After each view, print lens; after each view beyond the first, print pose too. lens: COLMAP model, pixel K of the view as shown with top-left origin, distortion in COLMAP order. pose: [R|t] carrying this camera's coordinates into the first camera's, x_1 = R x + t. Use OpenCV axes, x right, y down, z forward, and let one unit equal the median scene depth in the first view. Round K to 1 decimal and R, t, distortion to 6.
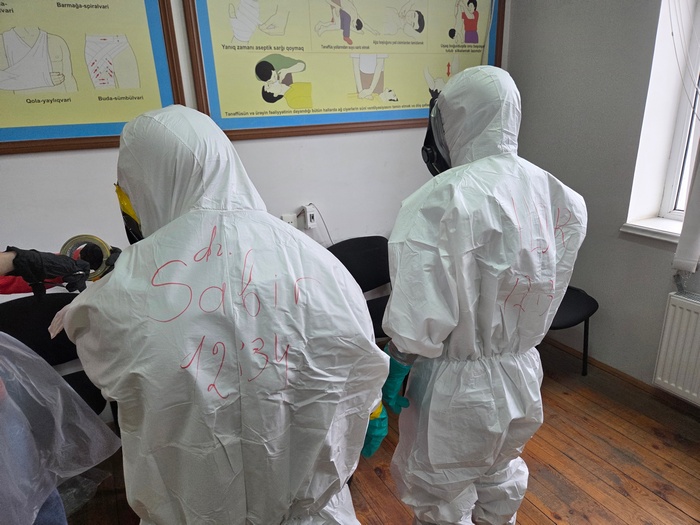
lens RADIAL K [[471.6, 0, 346.9], [0, 471.6, 266.9], [0, 0, 1]] dist [0.038659, -0.007230]
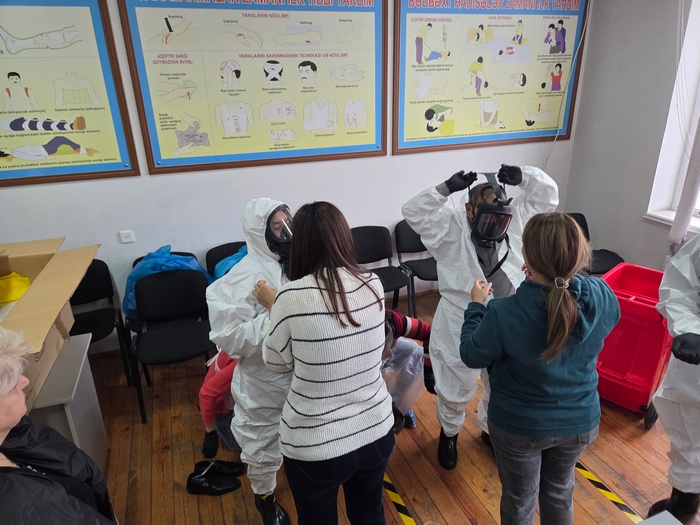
lens RADIAL K [[471.6, 0, 353.5], [0, 471.6, 260.2], [0, 0, 1]] dist [0.038659, -0.007230]
pose [[0.992810, 0.059767, -0.103712, -0.226529], [-0.054421, 0.997077, 0.053634, 0.037006], [0.106615, -0.047604, 0.993160, -0.726087]]
